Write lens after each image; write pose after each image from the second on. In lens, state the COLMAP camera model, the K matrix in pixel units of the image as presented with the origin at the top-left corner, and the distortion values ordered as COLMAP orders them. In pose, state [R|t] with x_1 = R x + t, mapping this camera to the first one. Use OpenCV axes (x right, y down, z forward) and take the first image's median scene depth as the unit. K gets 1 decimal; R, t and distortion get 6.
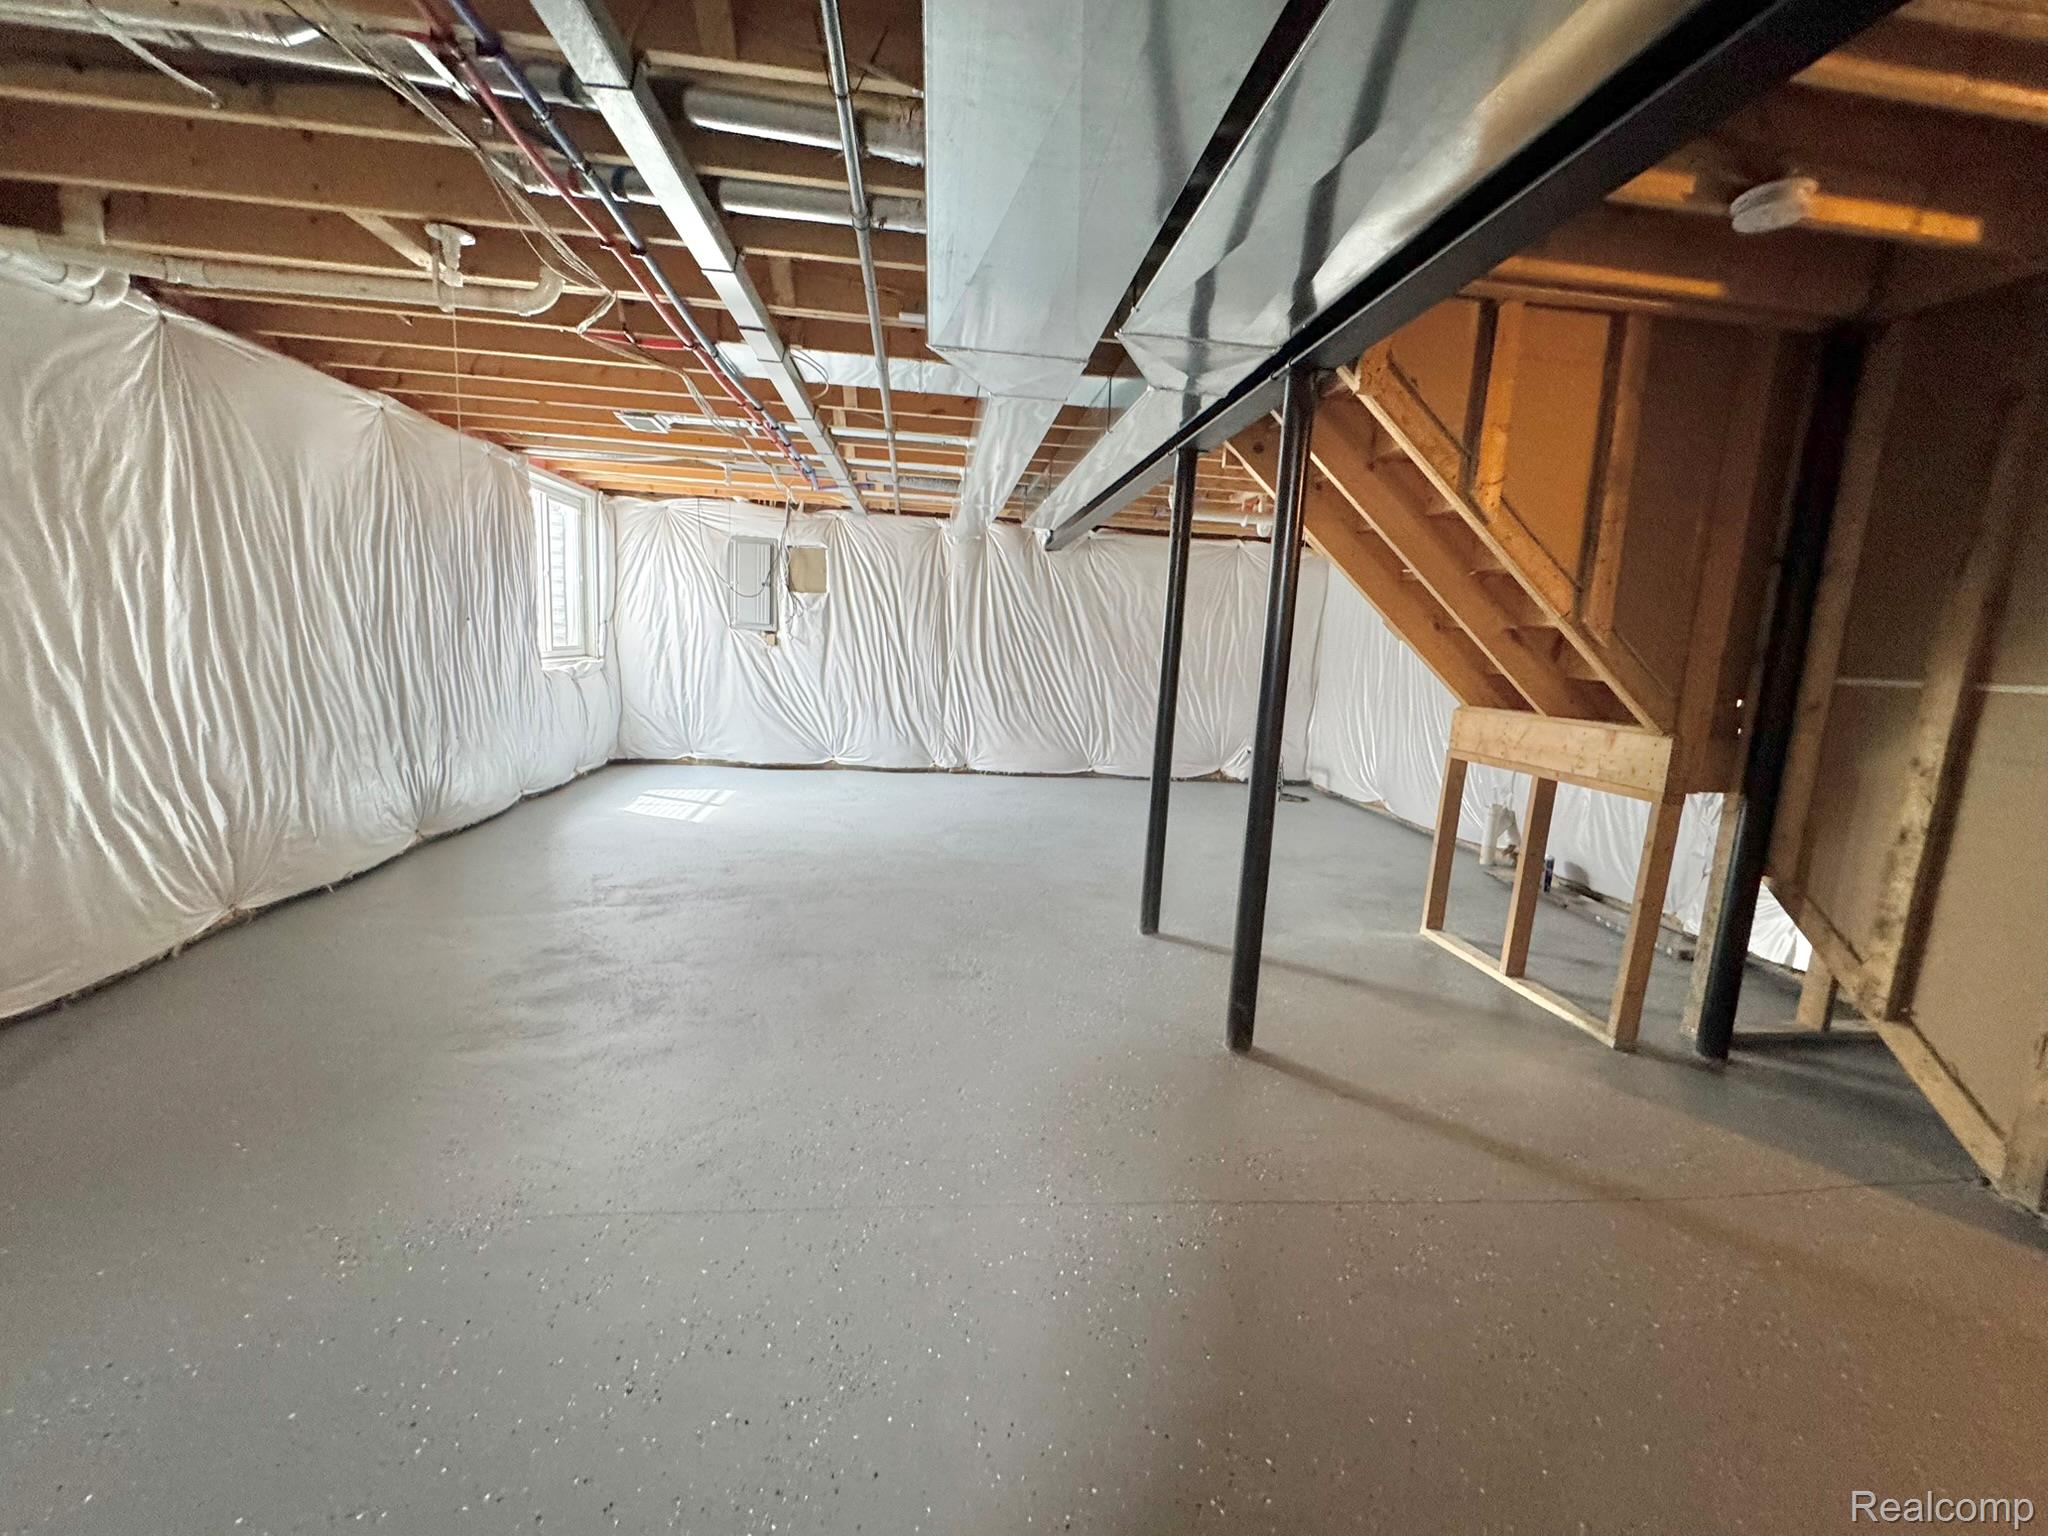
lens RADIAL K [[812.7, 0, 1020.5], [0, 812.7, 772.9], [0, 0, 1]] dist [-0.005591, 0.000664]
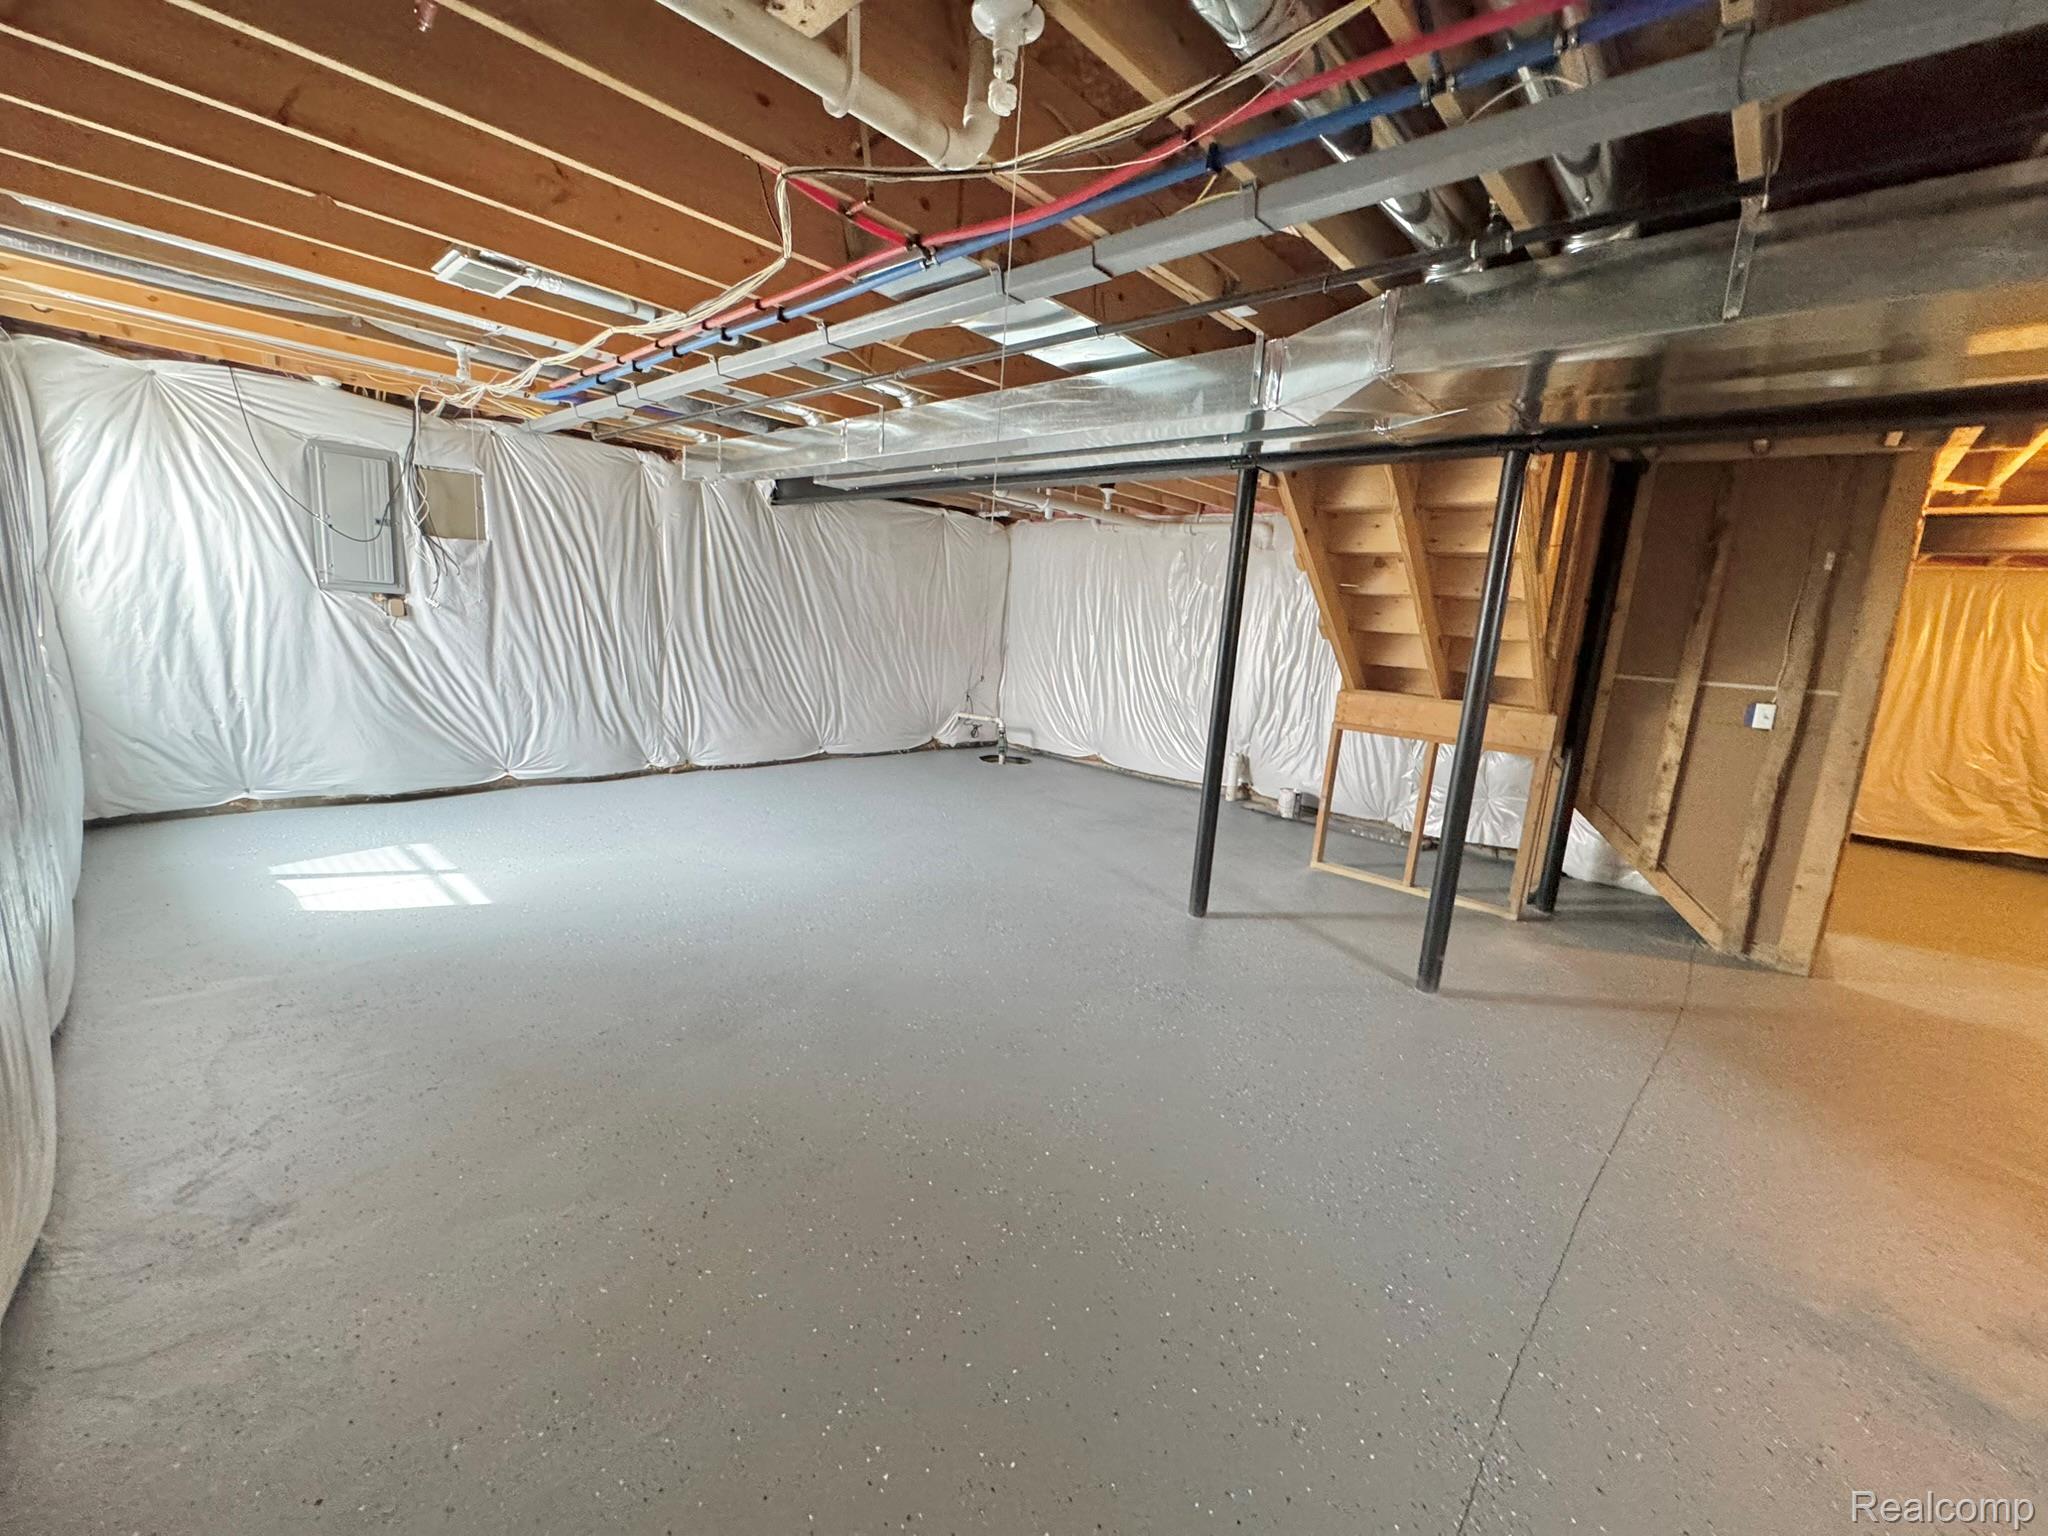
lens RADIAL K [[812.7, 0, 1017.8], [0, 812.7, 768.4], [0, 0, 1]] dist [-0.005591, 0.000664]
pose [[0.768480, -0.115506, 0.629362, -0.357325], [0.072481, 0.992956, 0.093733, -0.060261], [-0.635755, -0.026415, 0.771439, 0.170187]]
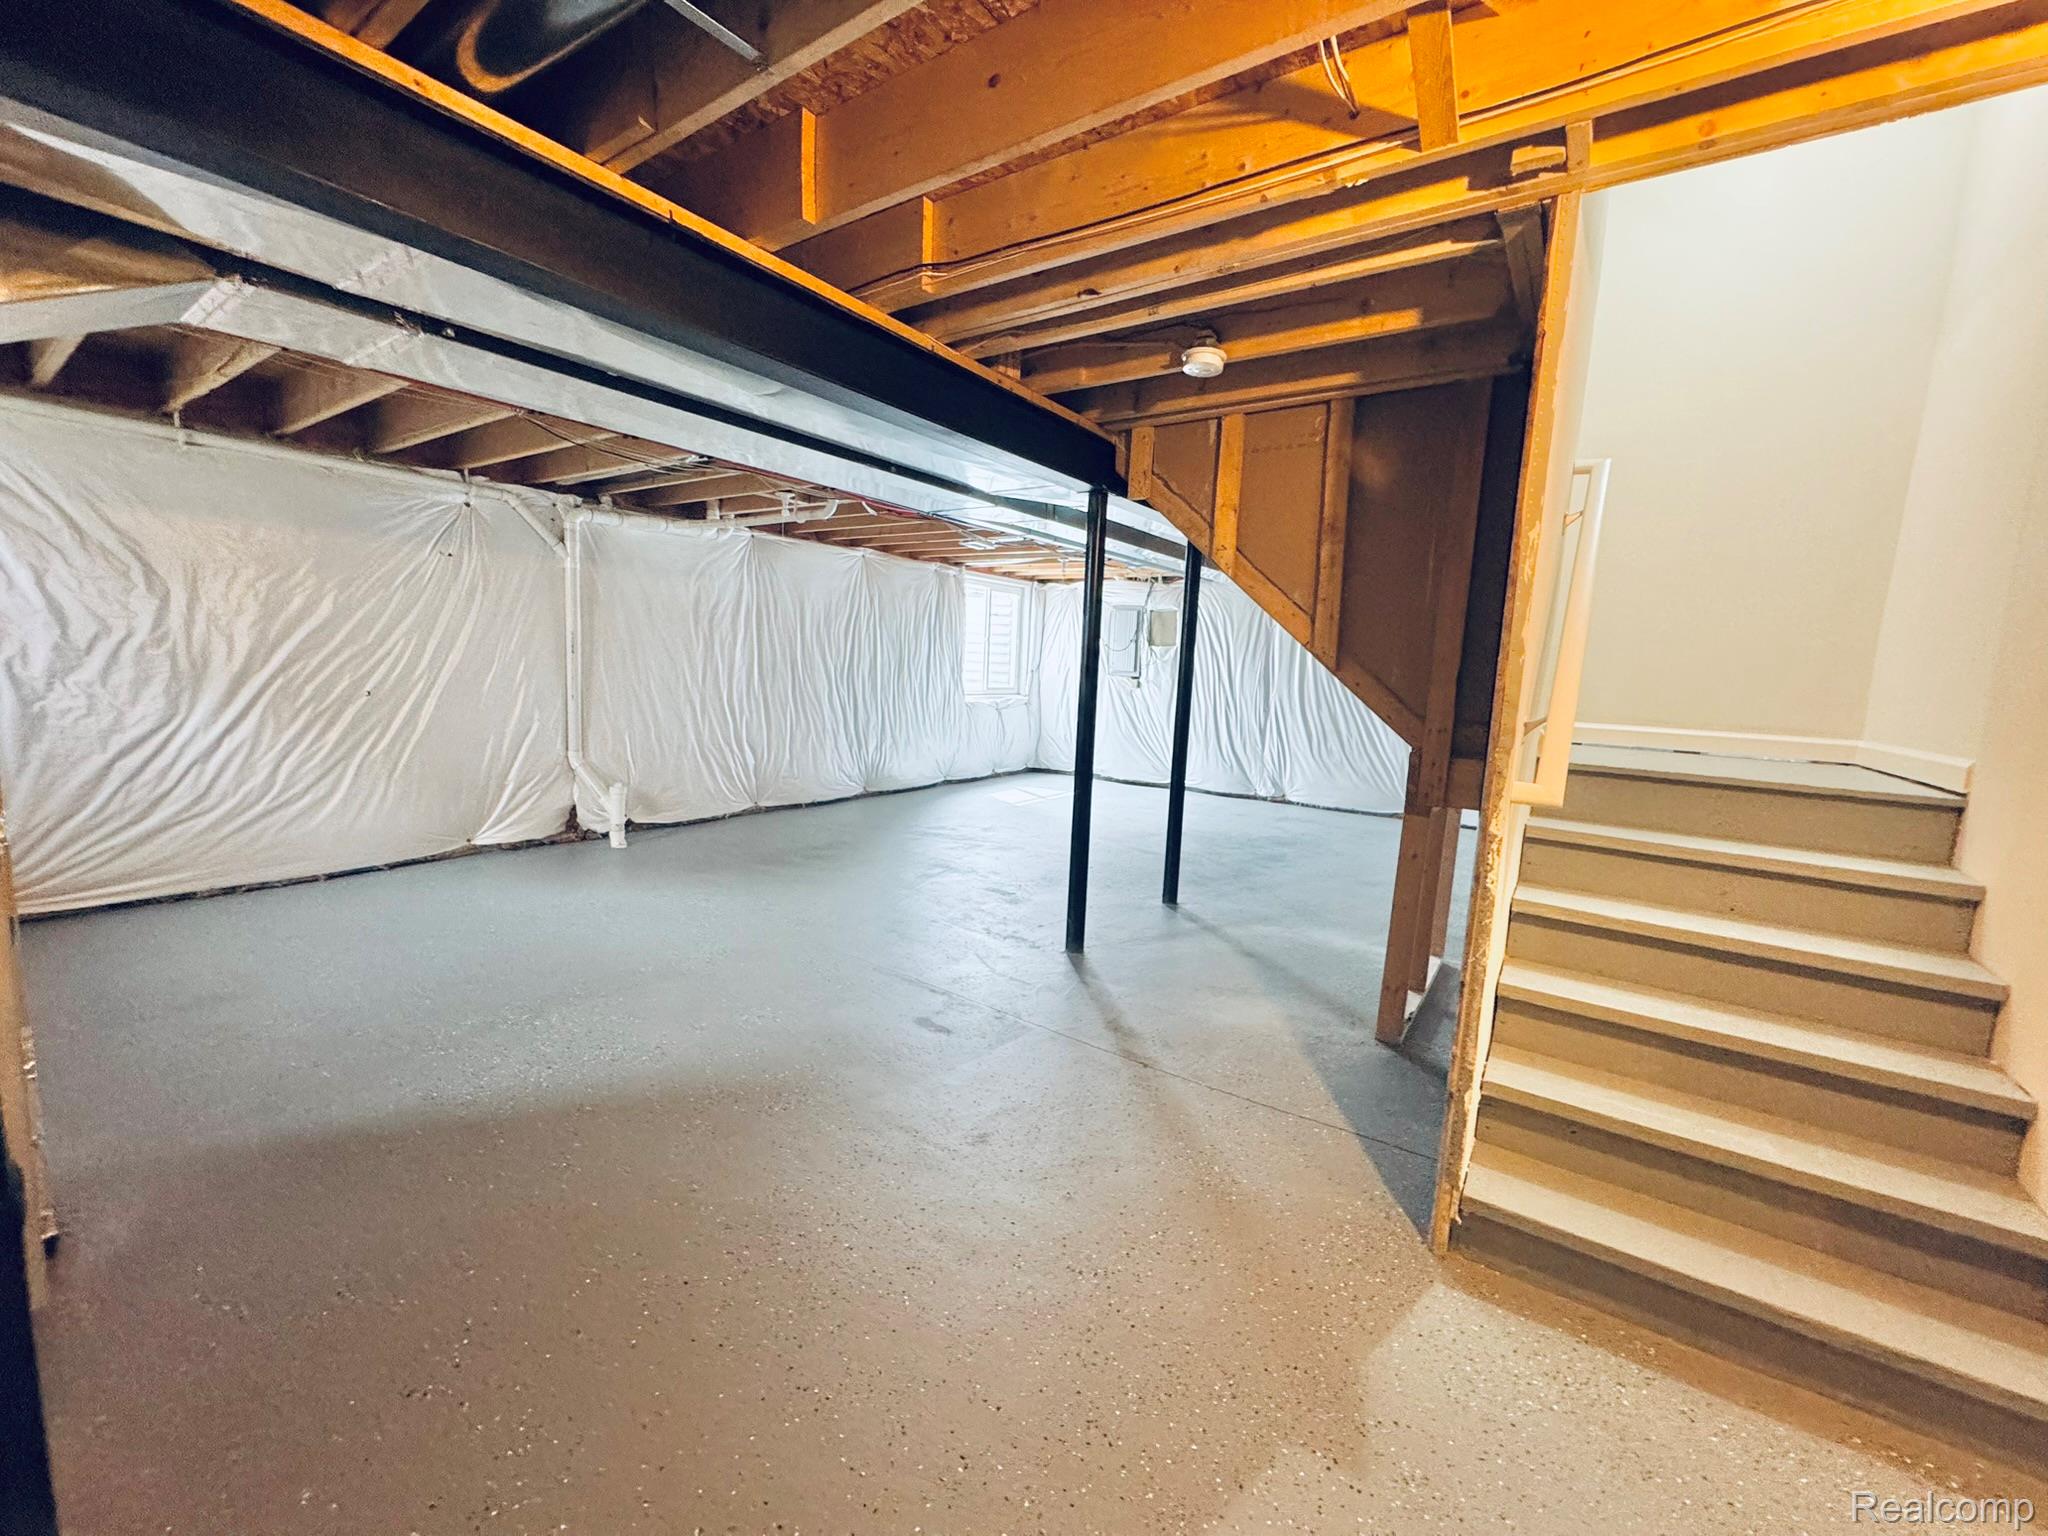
lens RADIAL K [[812.7, 0, 1031.2], [0, 812.7, 768.4], [0, 0, 1]] dist [-0.005591, 0.000664]
pose [[0.748635, 0.065143, -0.659774, 0.436341], [-0.112231, 0.993251, -0.029278, 0.026278], [0.653414, 0.095966, 0.750894, -0.058650]]
